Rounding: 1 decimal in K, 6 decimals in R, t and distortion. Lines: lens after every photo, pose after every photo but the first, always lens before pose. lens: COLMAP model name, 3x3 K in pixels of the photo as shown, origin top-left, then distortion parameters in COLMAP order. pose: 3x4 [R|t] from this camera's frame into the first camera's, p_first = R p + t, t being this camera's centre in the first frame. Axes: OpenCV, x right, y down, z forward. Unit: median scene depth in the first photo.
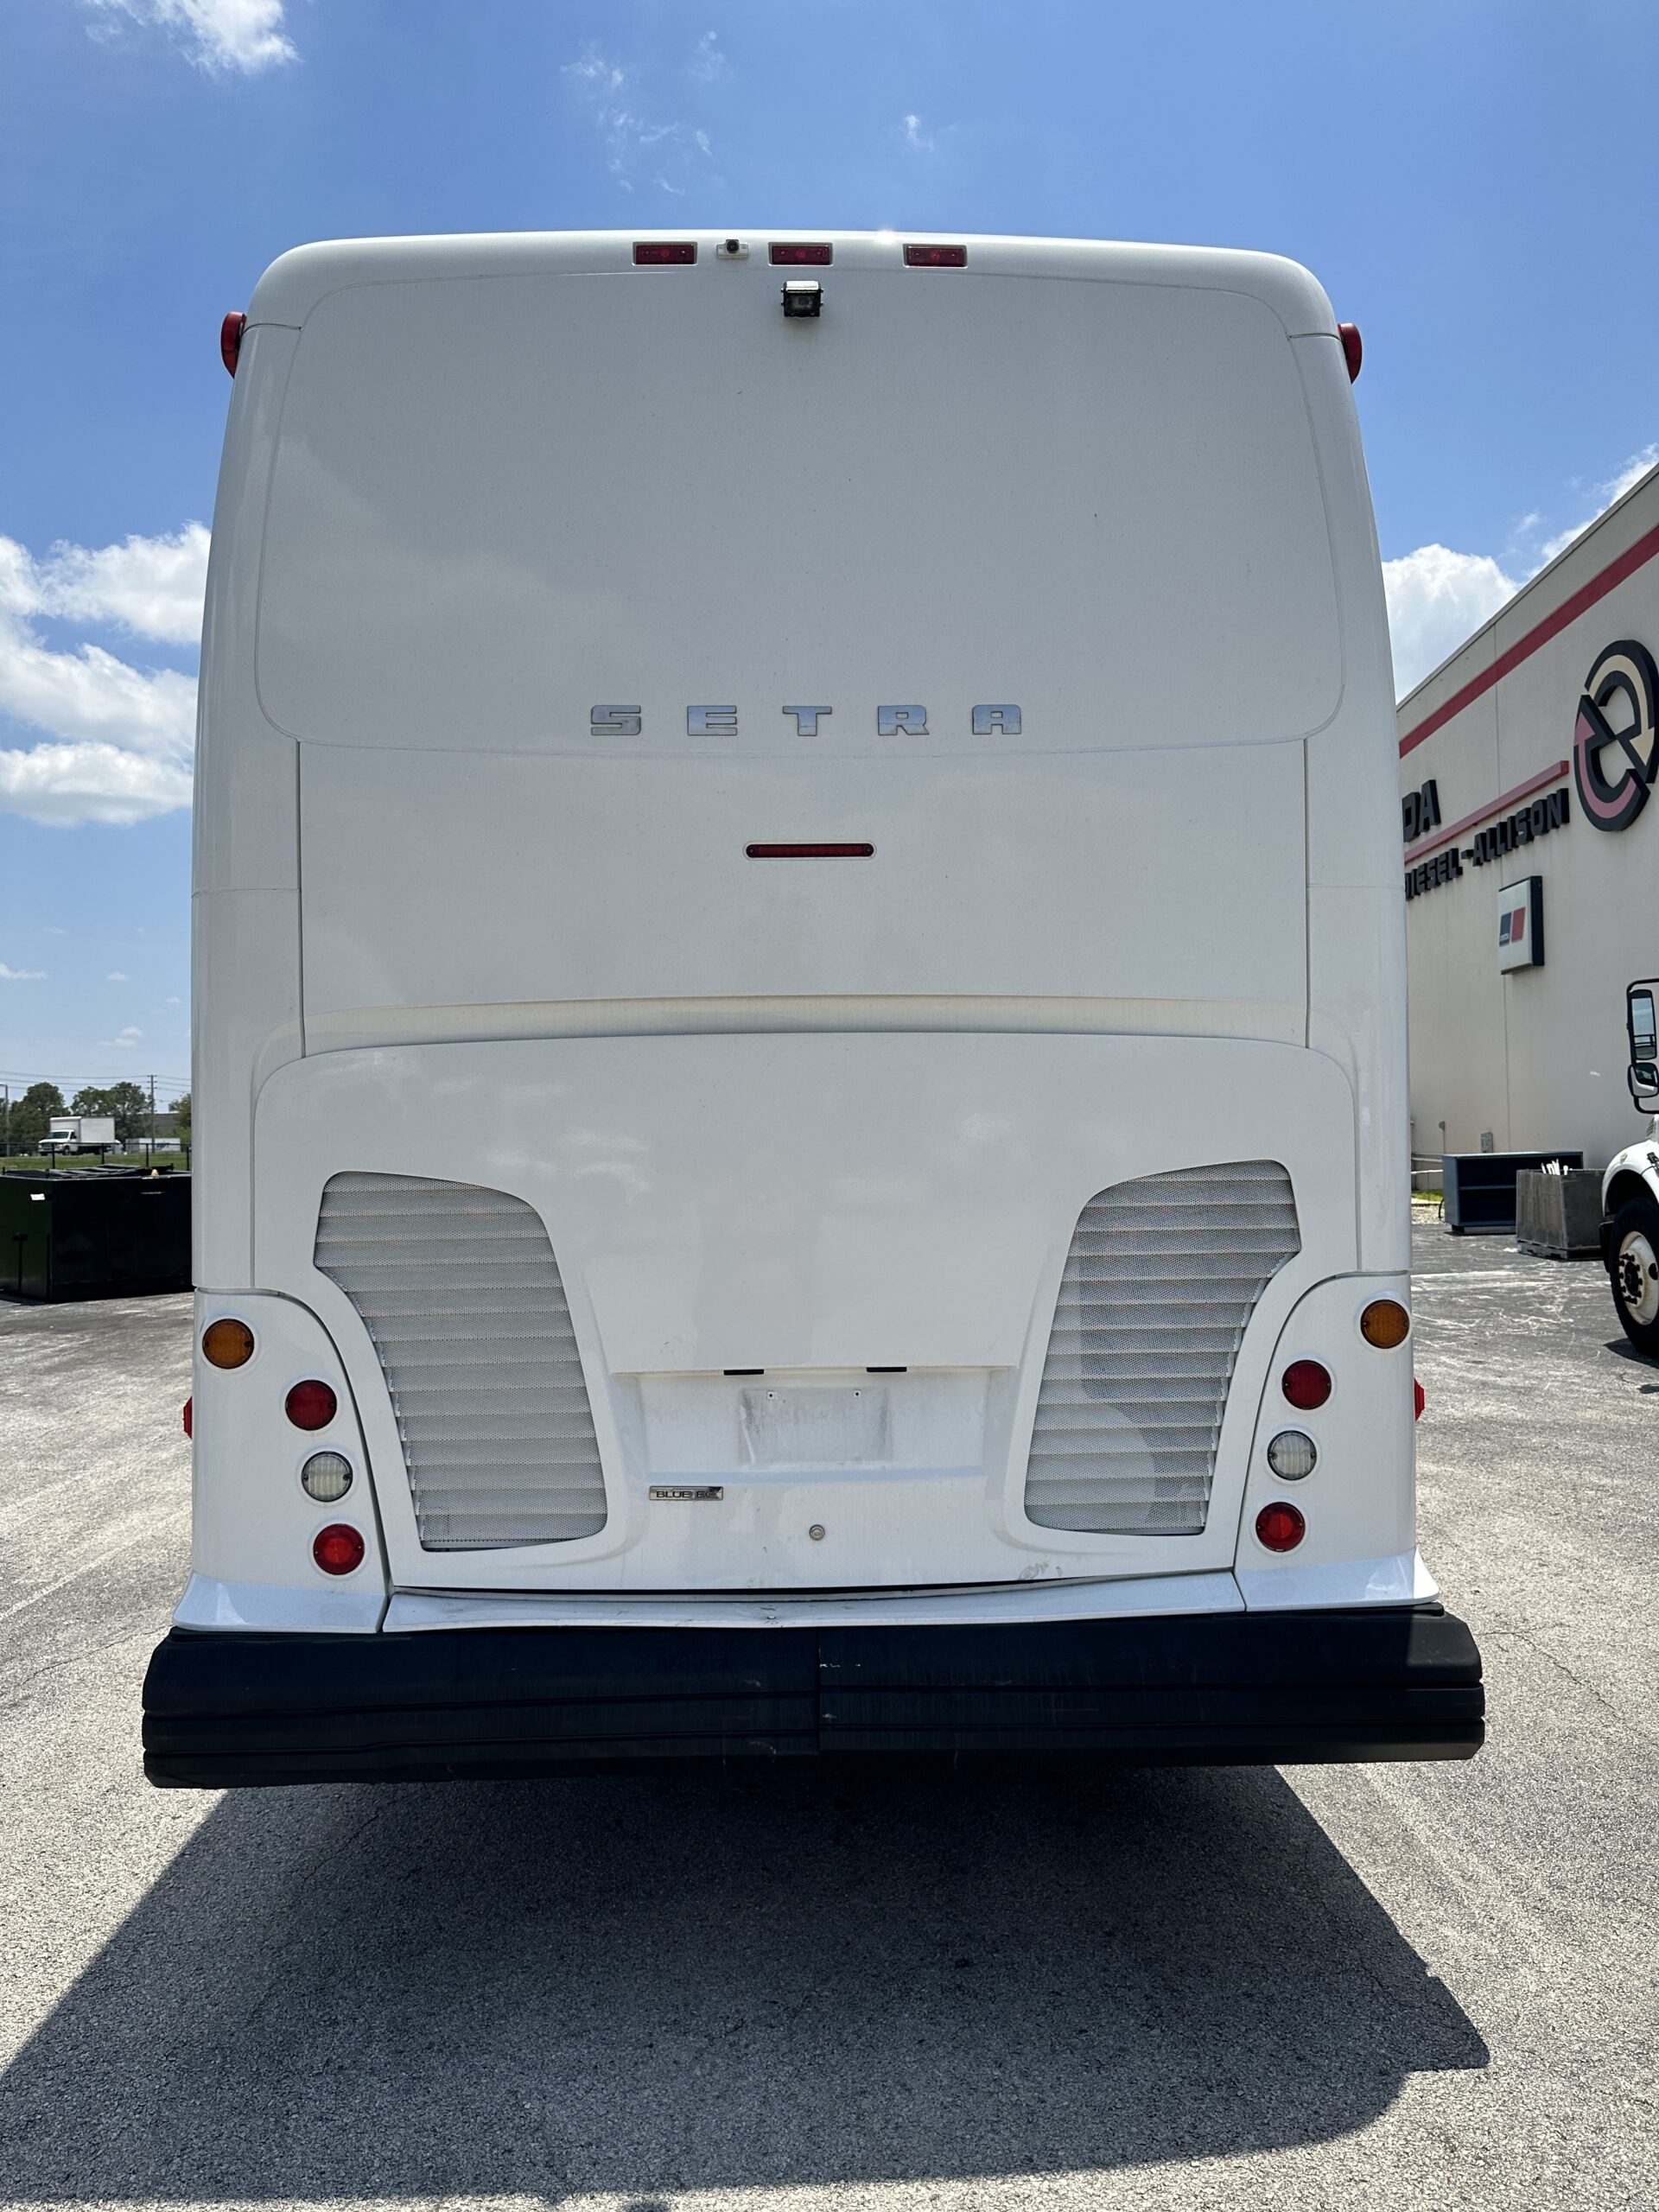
lens RADIAL K [[1594.0, 0, 829.5], [0, 1594.0, 1106.0], [0, 0, 1]] dist [0.002199, -0.006306]
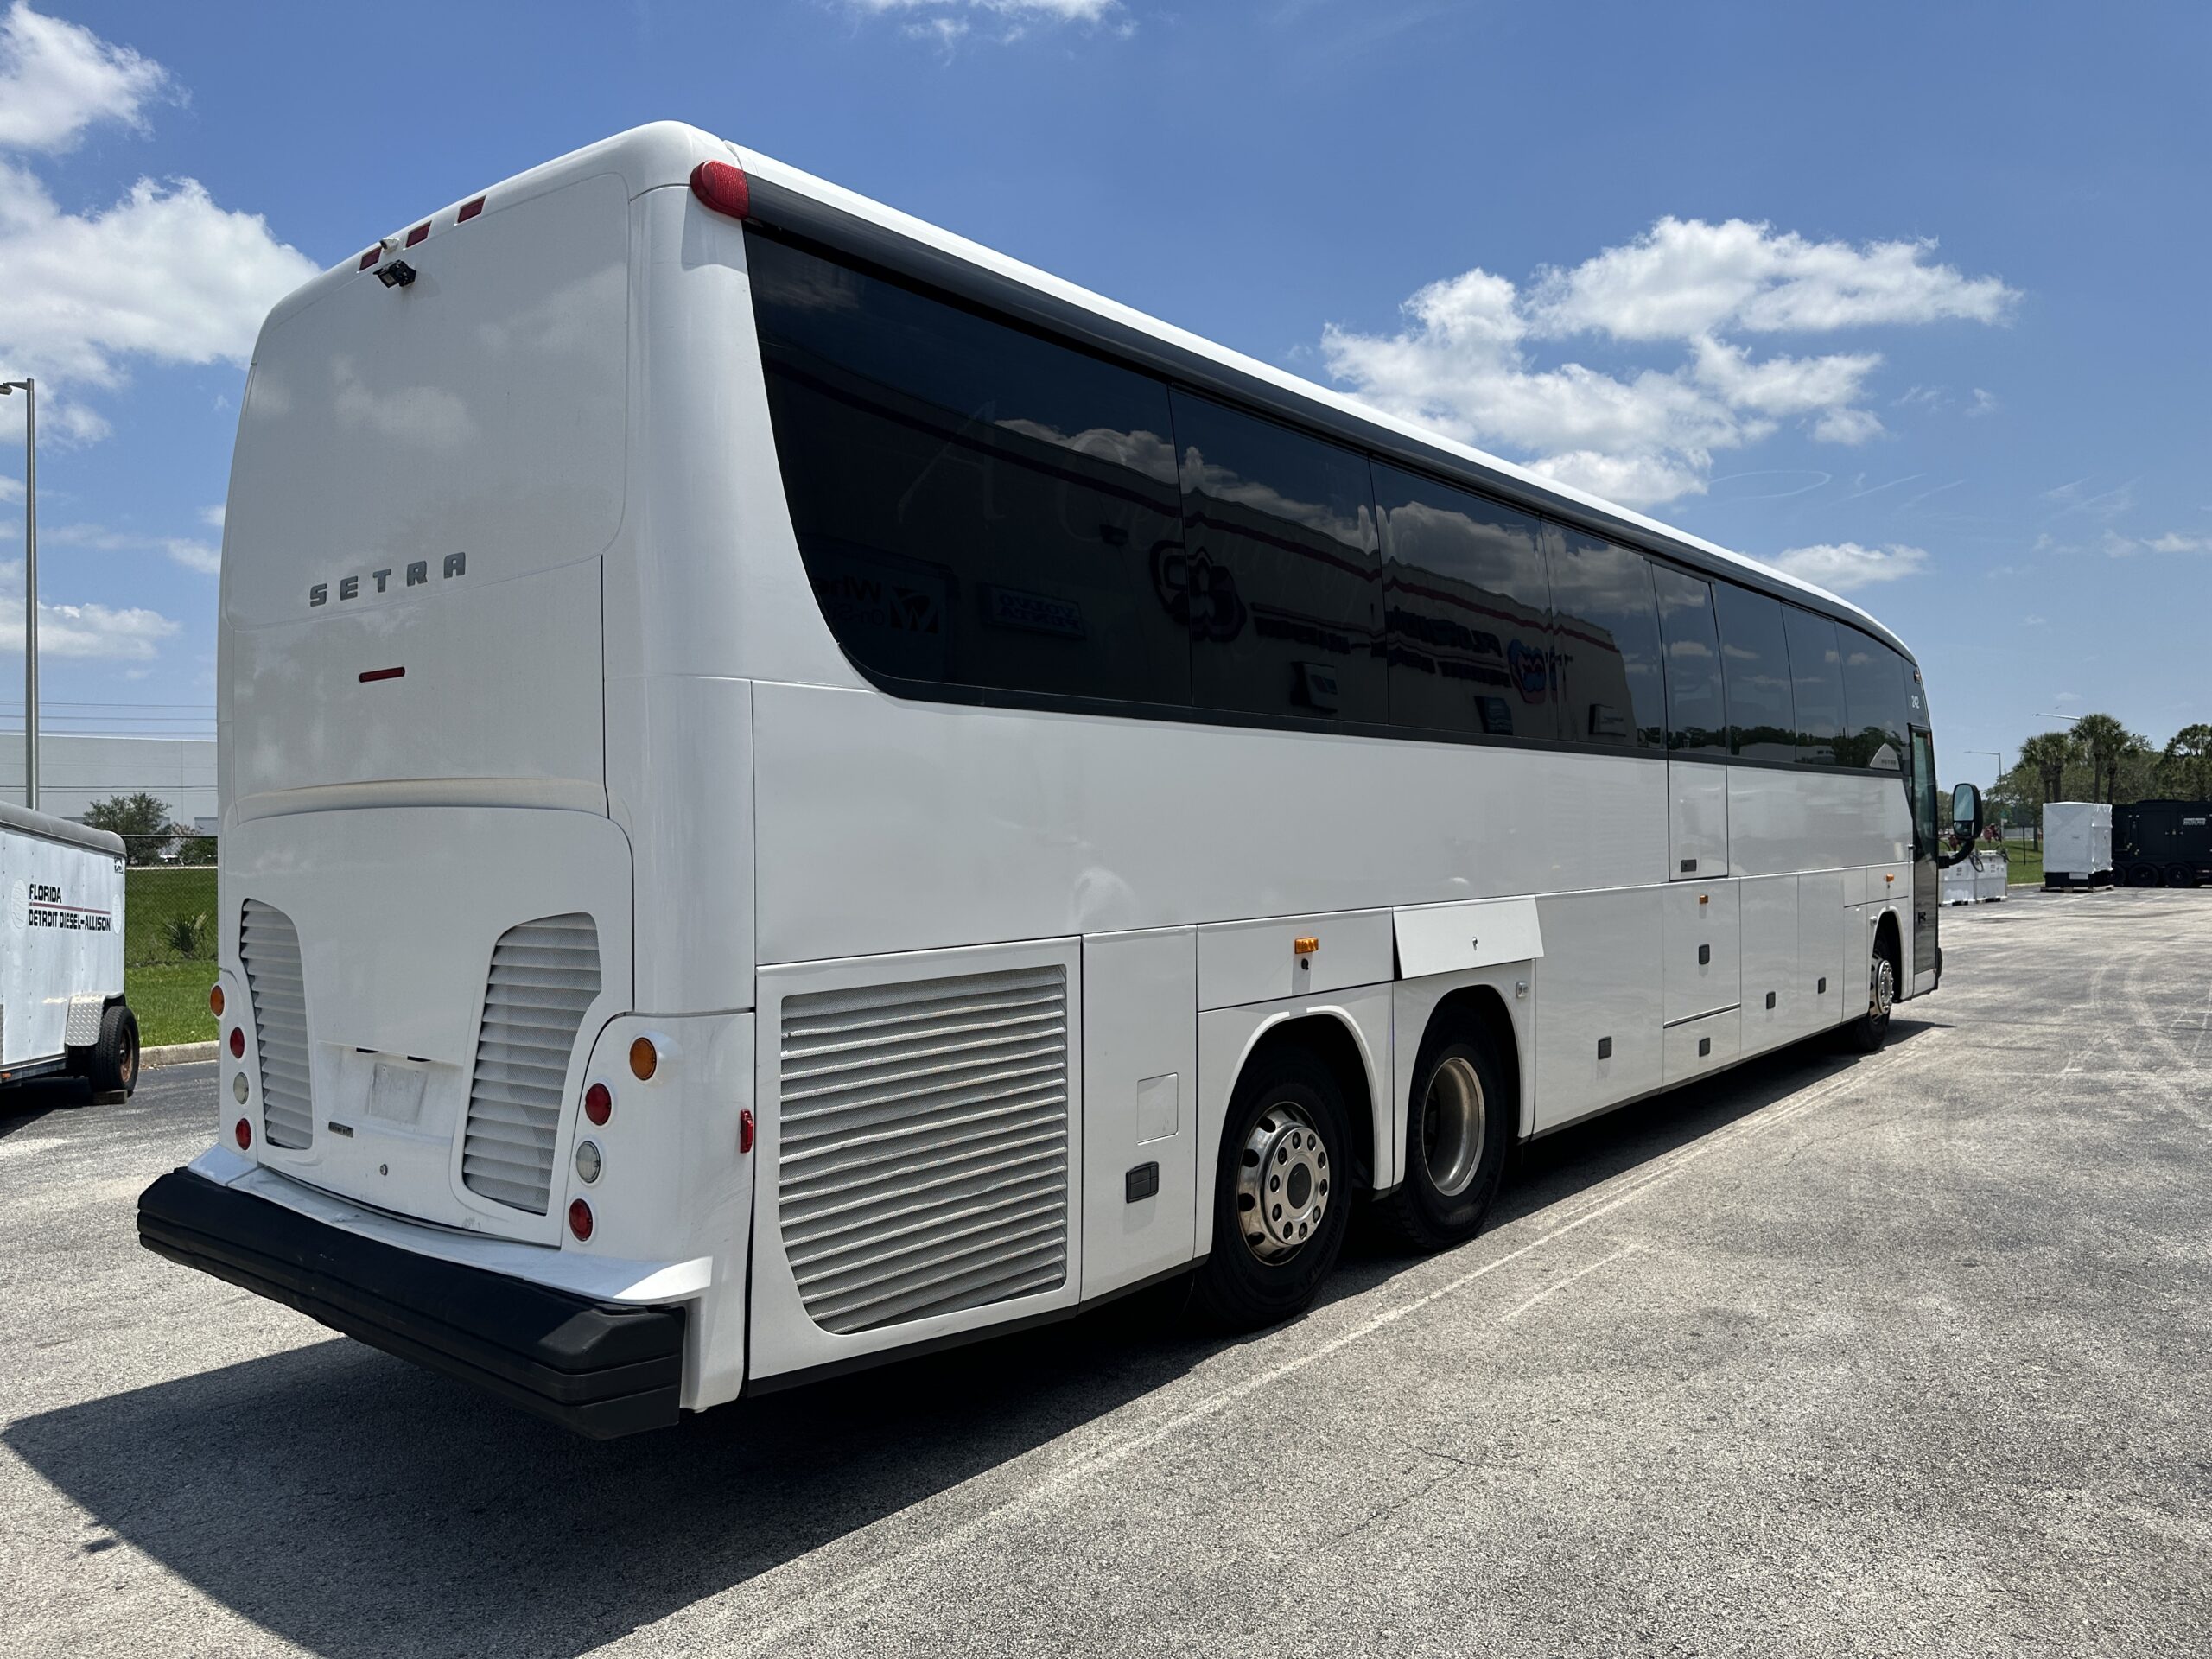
lens RADIAL K [[1594.0, 0, 1095.8], [0, 1594.0, 837.9], [0, 0, 1]] dist [0.002199, -0.006306]
pose [[0.751229, 0.007377, -0.660001, 1.361698], [0.008860, 0.999735, 0.021259, -0.043876], [0.659982, -0.021819, 0.750964, 0.365418]]
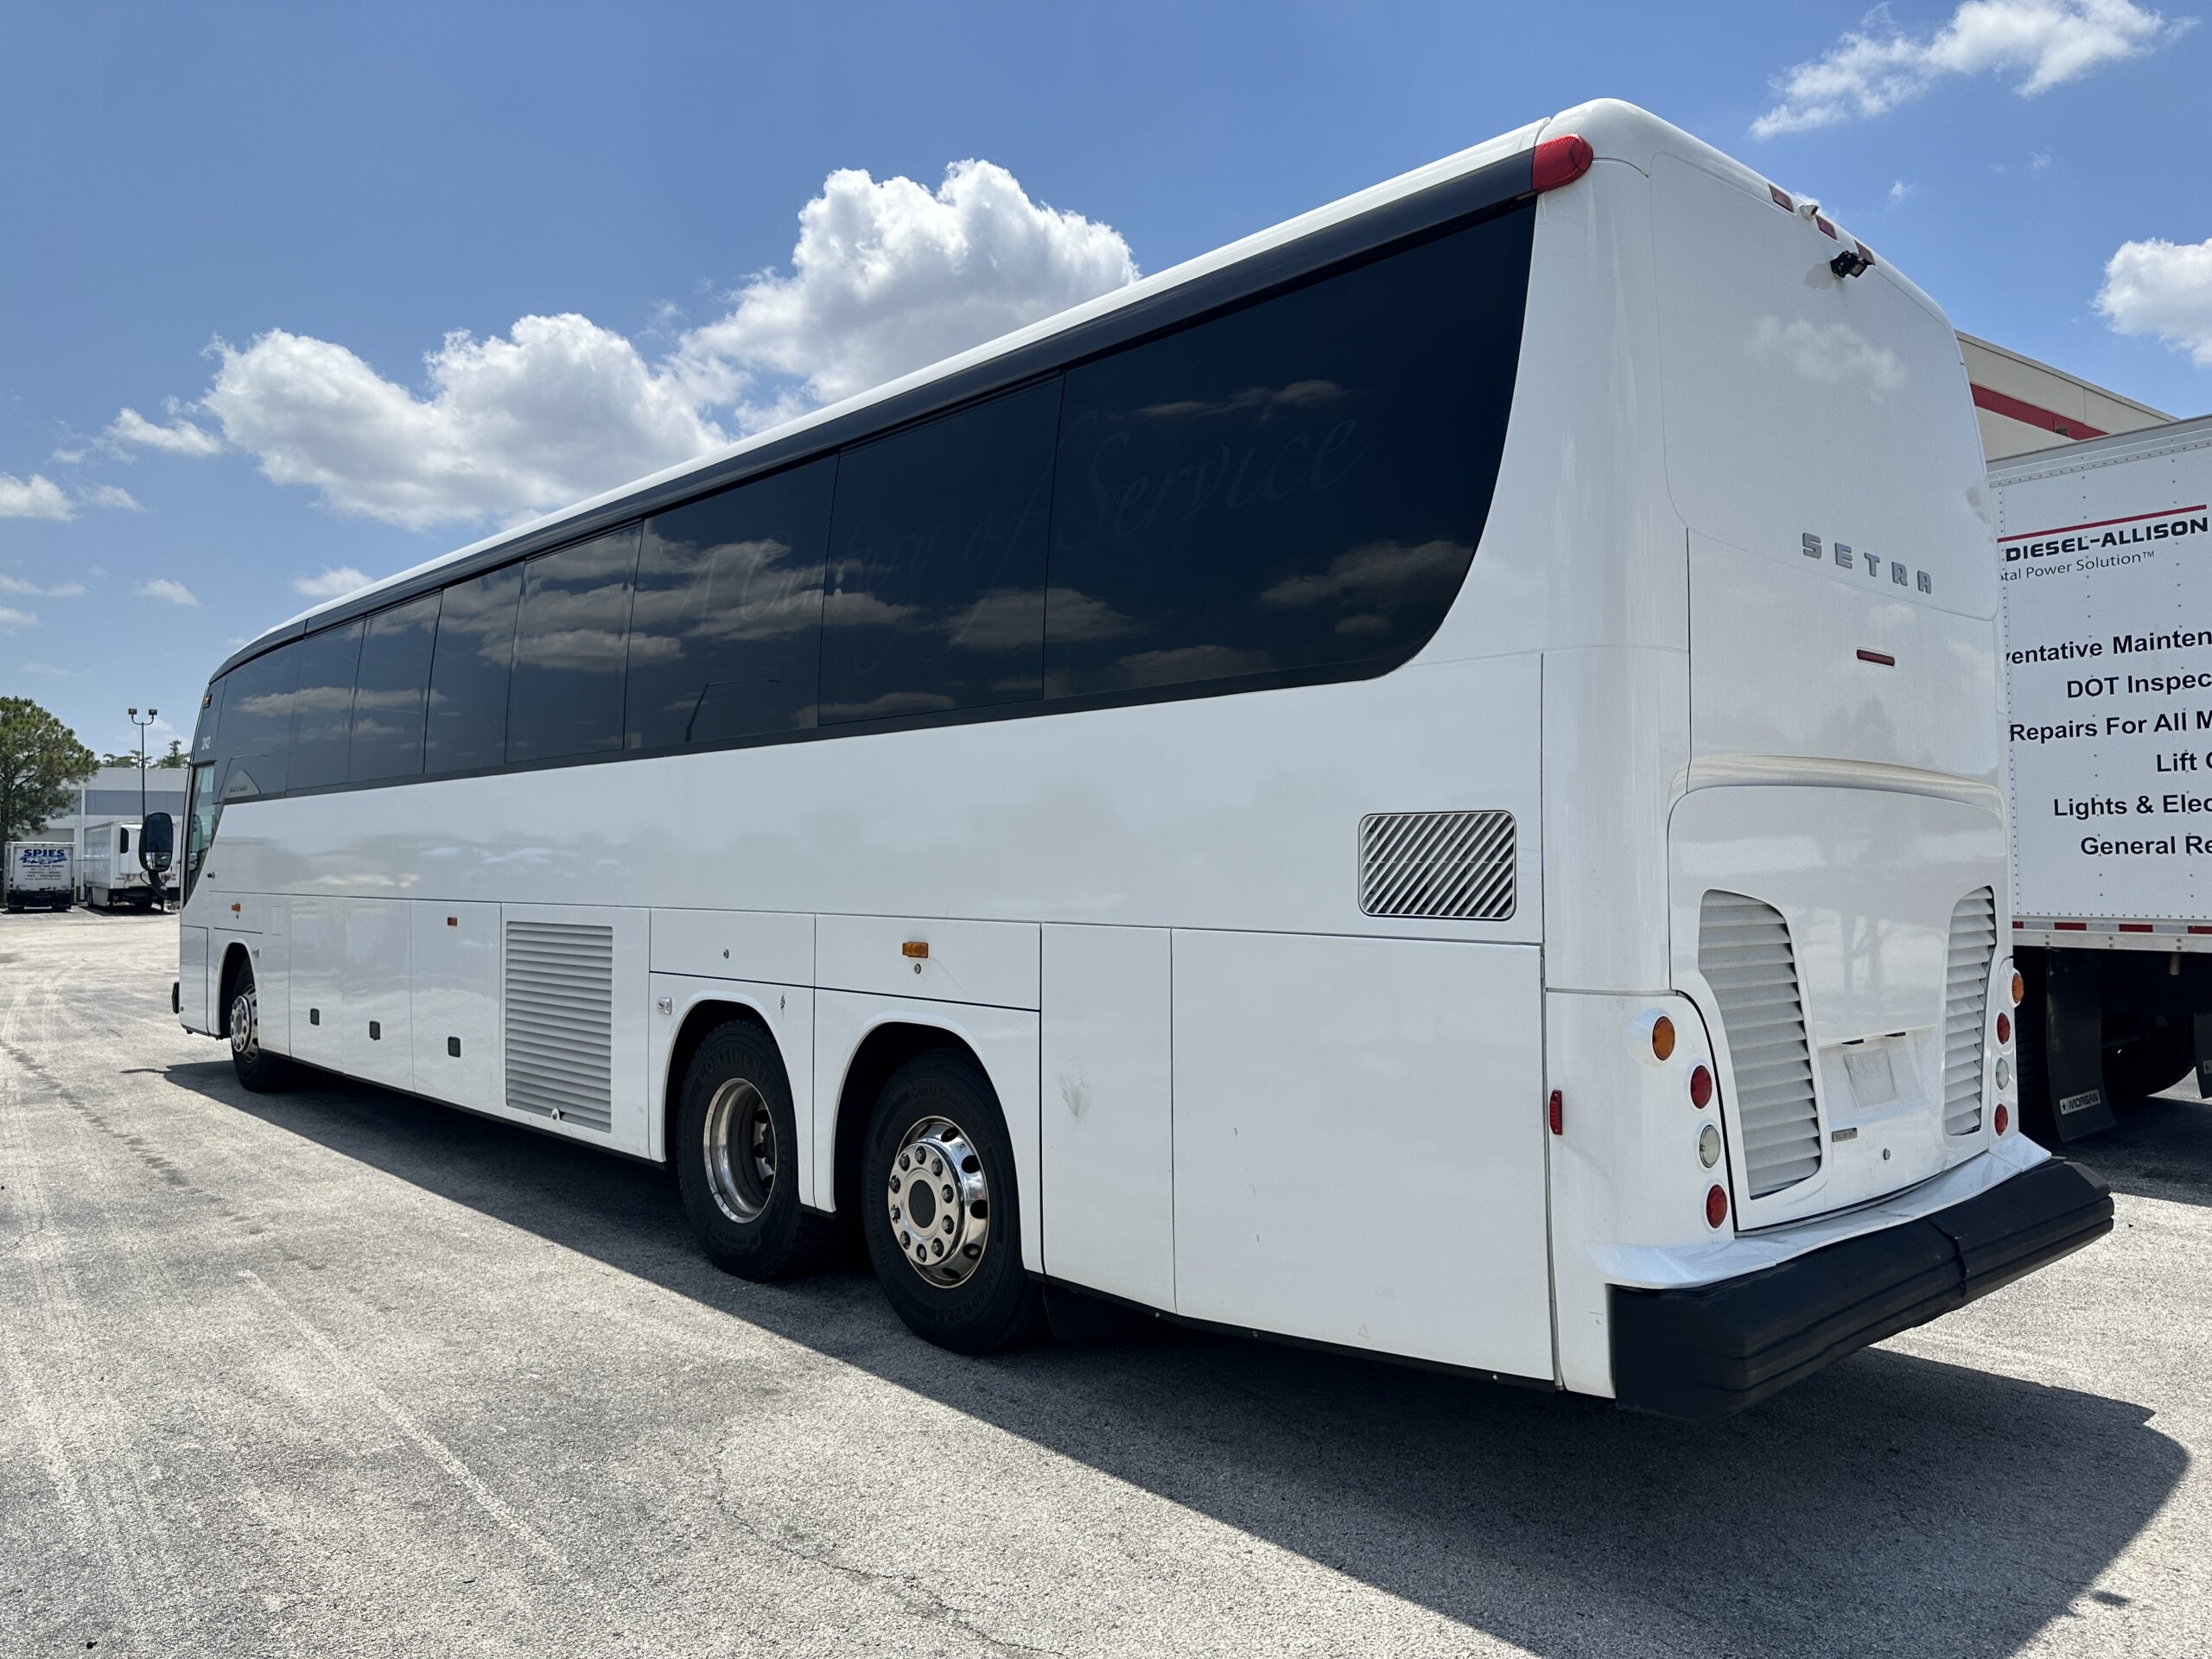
lens RADIAL K [[1594.0, 0, 1095.8], [0, 1594.0, 837.9], [0, 0, 1]] dist [0.002199, -0.006306]
pose [[0.760691, 0.024907, 0.648636, -1.411380], [-0.015387, 0.999675, -0.020342, 0.033405], [-0.648932, 0.005494, 0.760827, 0.385991]]
